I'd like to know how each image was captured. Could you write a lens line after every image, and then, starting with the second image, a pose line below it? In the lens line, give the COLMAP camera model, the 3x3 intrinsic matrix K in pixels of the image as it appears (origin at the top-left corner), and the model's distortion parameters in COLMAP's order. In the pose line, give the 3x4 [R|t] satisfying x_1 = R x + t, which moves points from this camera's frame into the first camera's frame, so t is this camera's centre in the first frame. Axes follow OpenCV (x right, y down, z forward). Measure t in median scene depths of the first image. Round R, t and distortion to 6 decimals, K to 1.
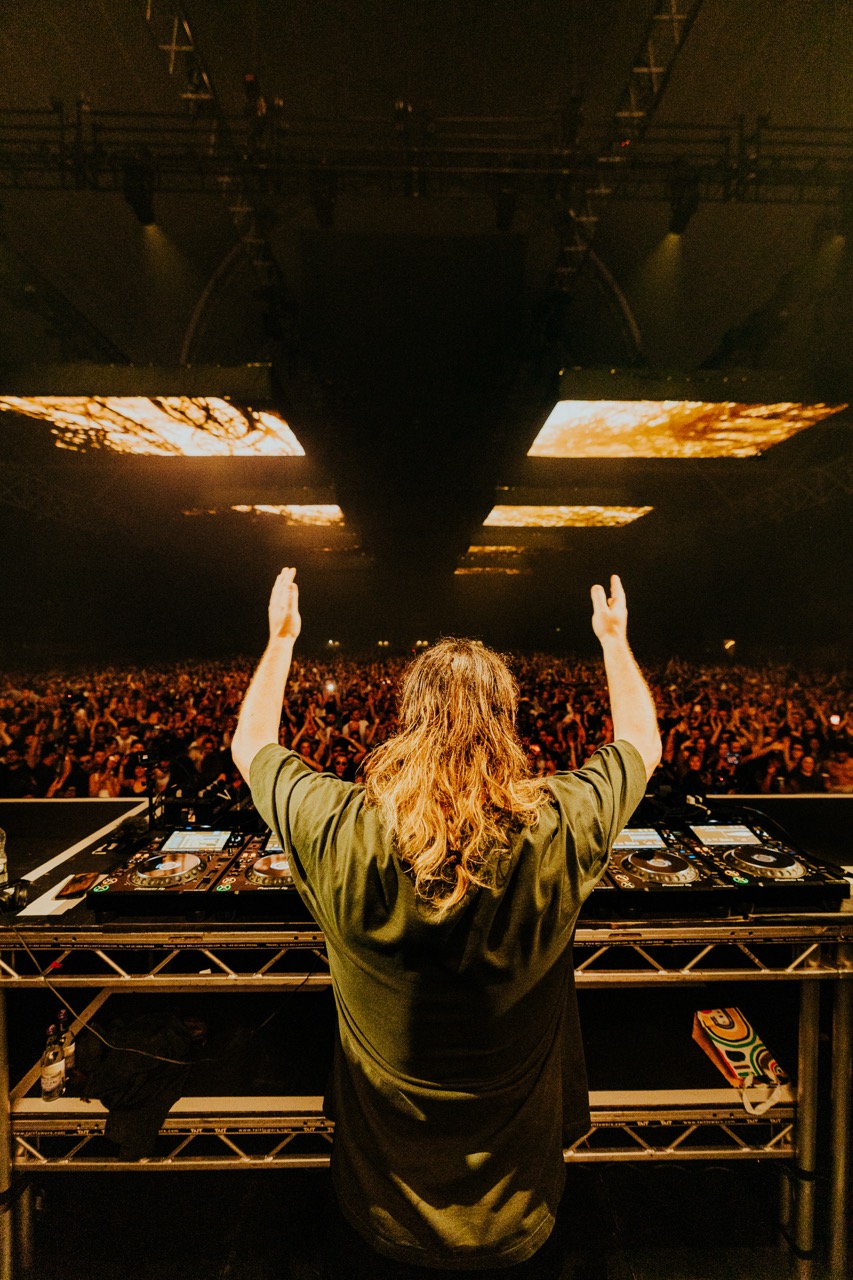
lens RADIAL K [[589.4, 0, 430.1], [0, 589.4, 639.9], [0, 0, 1]] dist [0.000748, 0.000019]
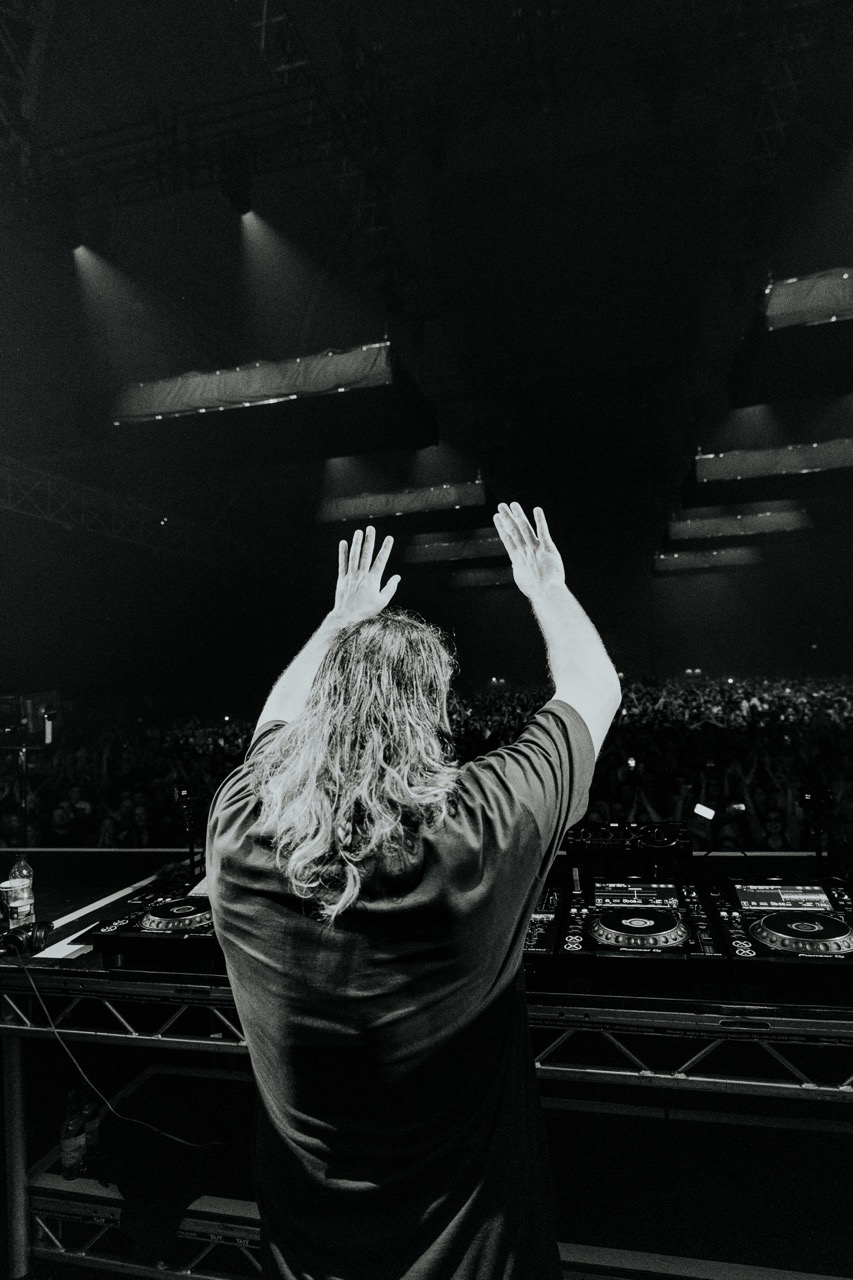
lens RADIAL K [[771.6, 0, 426.8], [0, 771.6, 617.0], [0, 0, 1]] dist [-0.001500, 0.001604]
pose [[0.962907, -0.068035, -0.261116, 0.226109], [0.046956, 0.995176, -0.086139, 0.073039], [0.265717, 0.070682, 0.961456, -0.021427]]
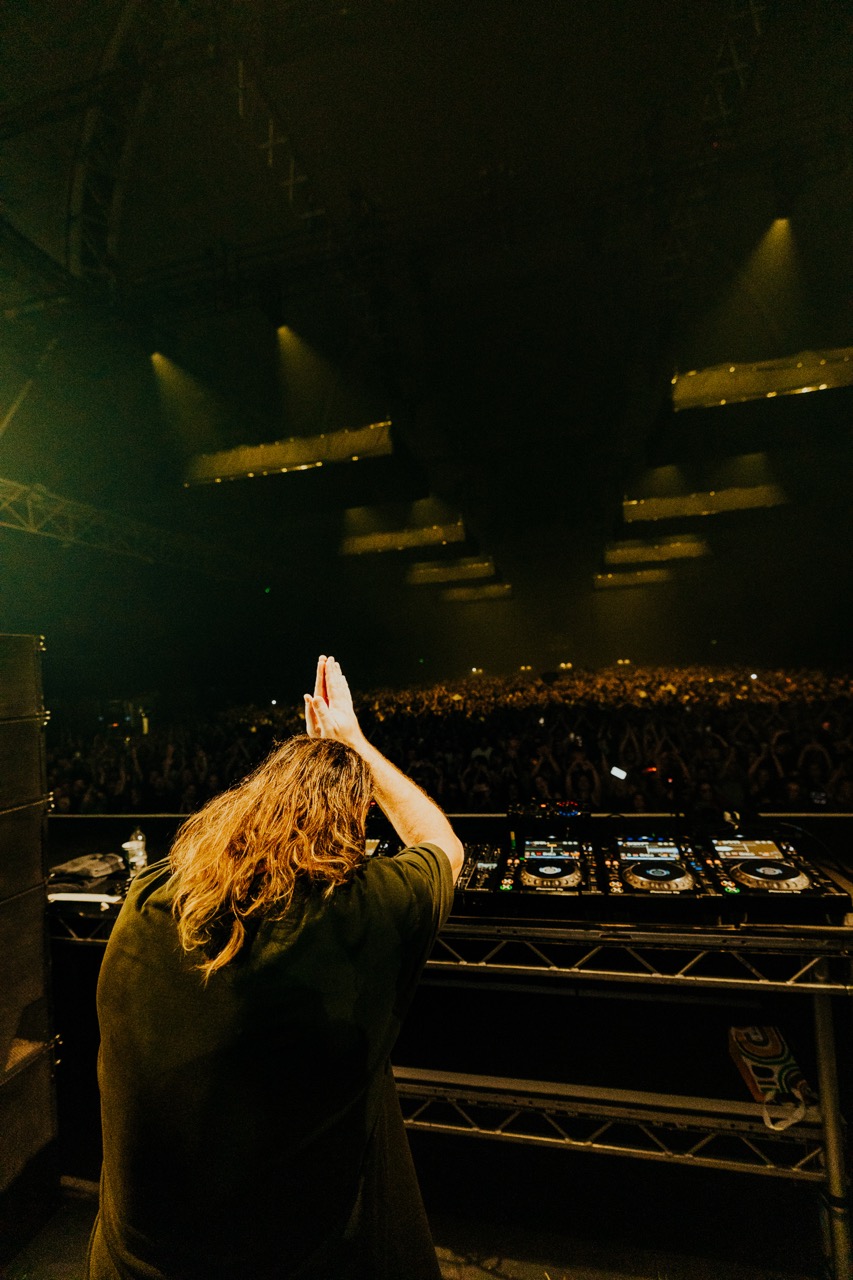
lens RADIAL K [[586.4, 0, 427.5], [0, 586.4, 636.9], [0, 0, 1]] dist [0.000235, 0.000635]
pose [[0.963350, -0.072777, -0.258188, 0.298923], [0.060138, 0.996588, -0.056529, -0.010311], [0.261421, 0.038931, 0.964439, -0.149162]]
